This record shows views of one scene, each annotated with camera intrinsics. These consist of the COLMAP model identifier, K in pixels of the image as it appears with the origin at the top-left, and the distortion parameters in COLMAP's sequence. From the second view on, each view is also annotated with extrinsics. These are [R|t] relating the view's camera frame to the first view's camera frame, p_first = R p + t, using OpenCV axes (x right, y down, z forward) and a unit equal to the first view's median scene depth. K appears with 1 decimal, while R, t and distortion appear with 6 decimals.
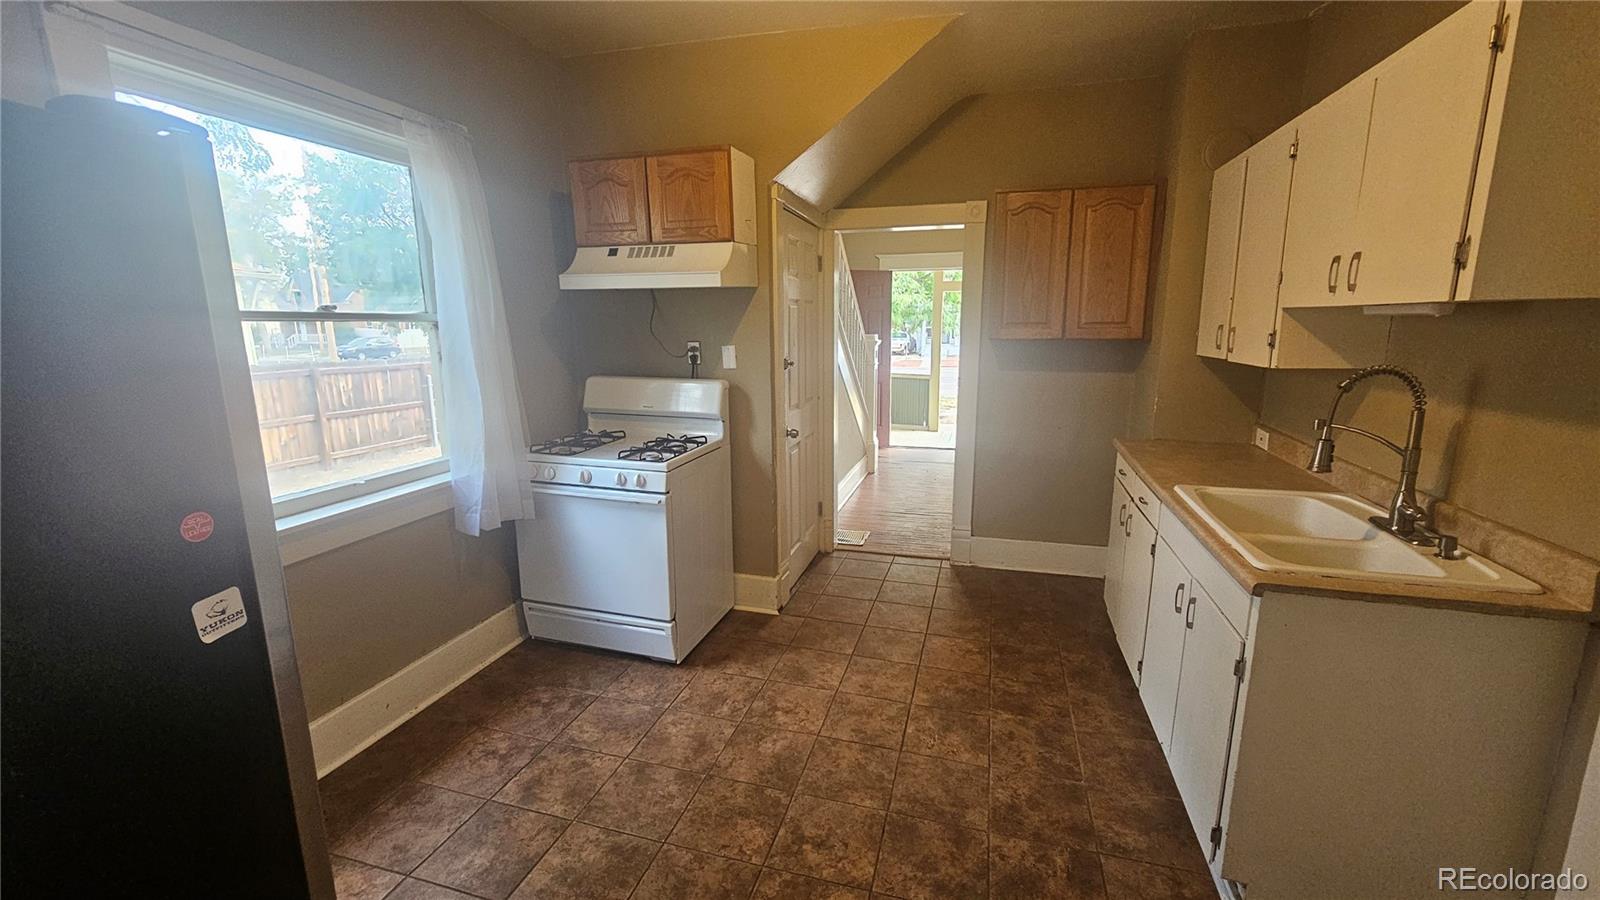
lens RADIAL K [[645.8, 0, 802.2], [0, 645.8, 448.9], [0, 0, 1]] dist [-0.002982, 0.000653]
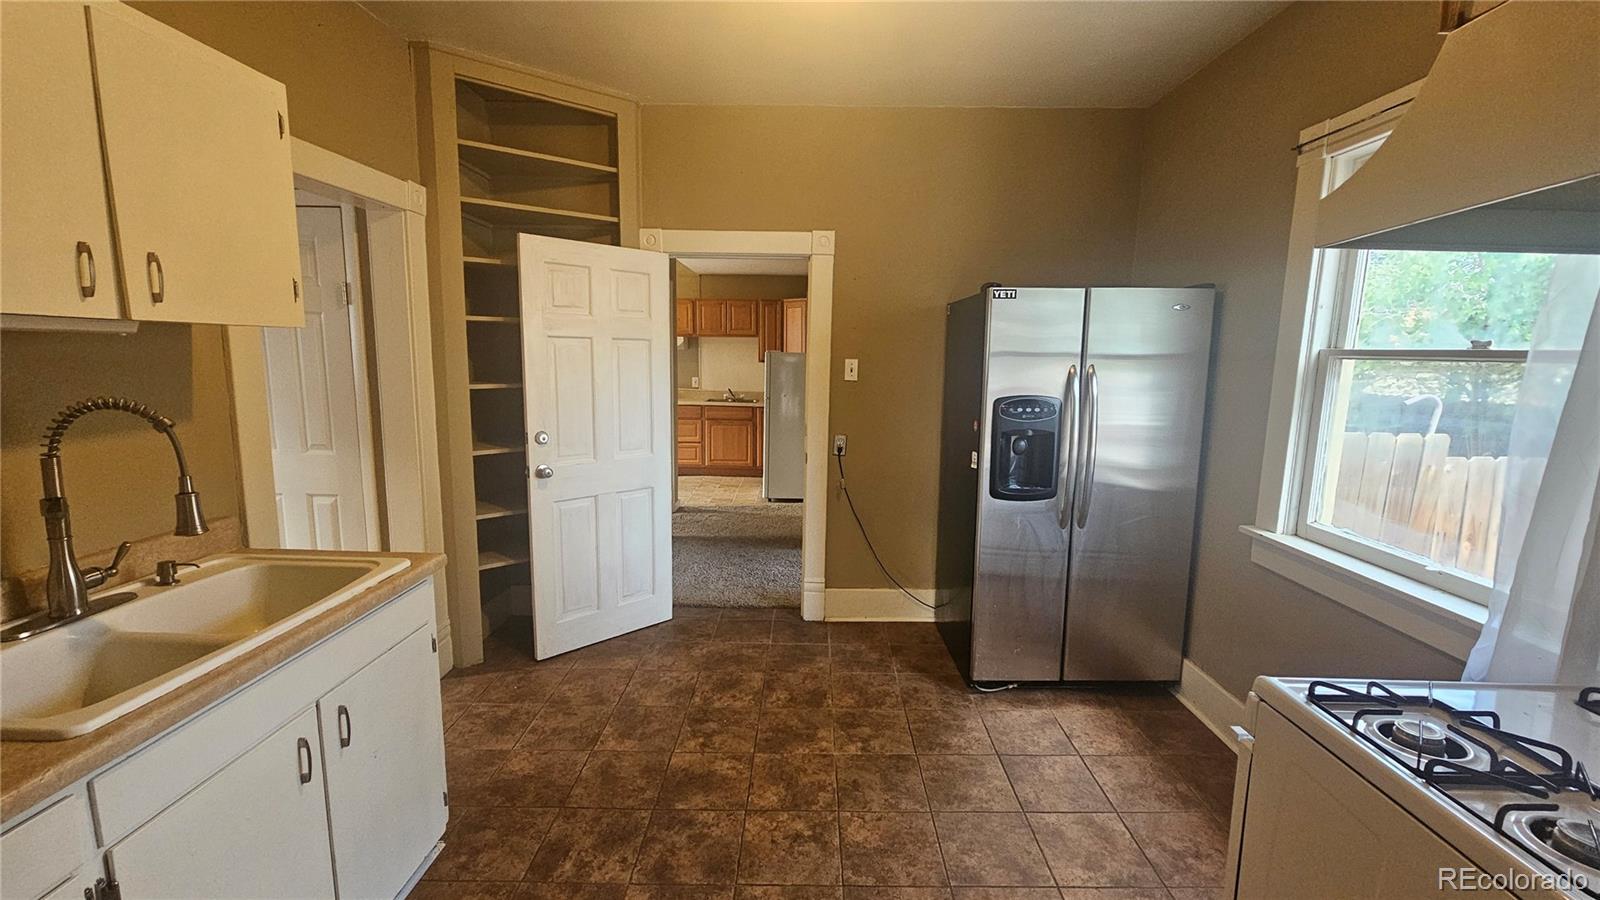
lens RADIAL K [[645.8, 0, 808.8], [0, 645.8, 443.5], [0, 0, 1]] dist [-0.002982, 0.000653]
pose [[-0.960669, 0.024714, -0.276595, 0.288934], [-0.068215, 0.944511, 0.321317, -0.347746], [0.269188, 0.327547, -0.905677, 1.764768]]
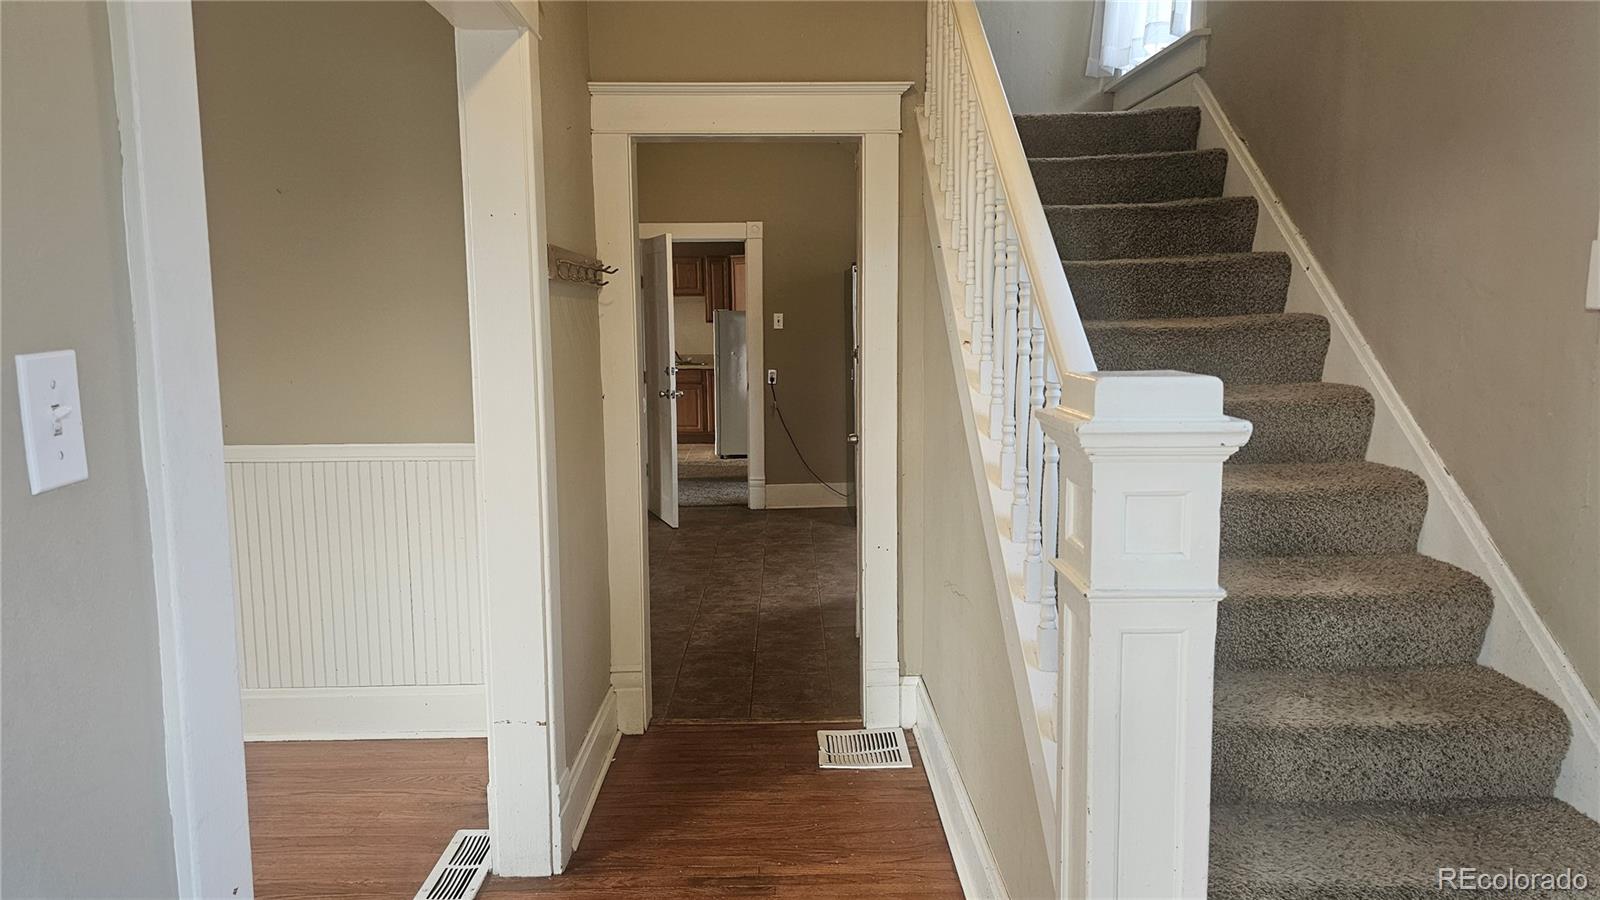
lens RADIAL K [[1106.7, 0, 800.0], [0, 1106.7, 452.8], [0, 0, 1]] dist [0.045842, -0.016675]
pose [[-0.956310, 0.050989, -0.287873, 0.863003], [-0.041416, 0.951115, 0.306048, -0.811301], [0.289405, 0.304600, -0.907449, 4.227417]]
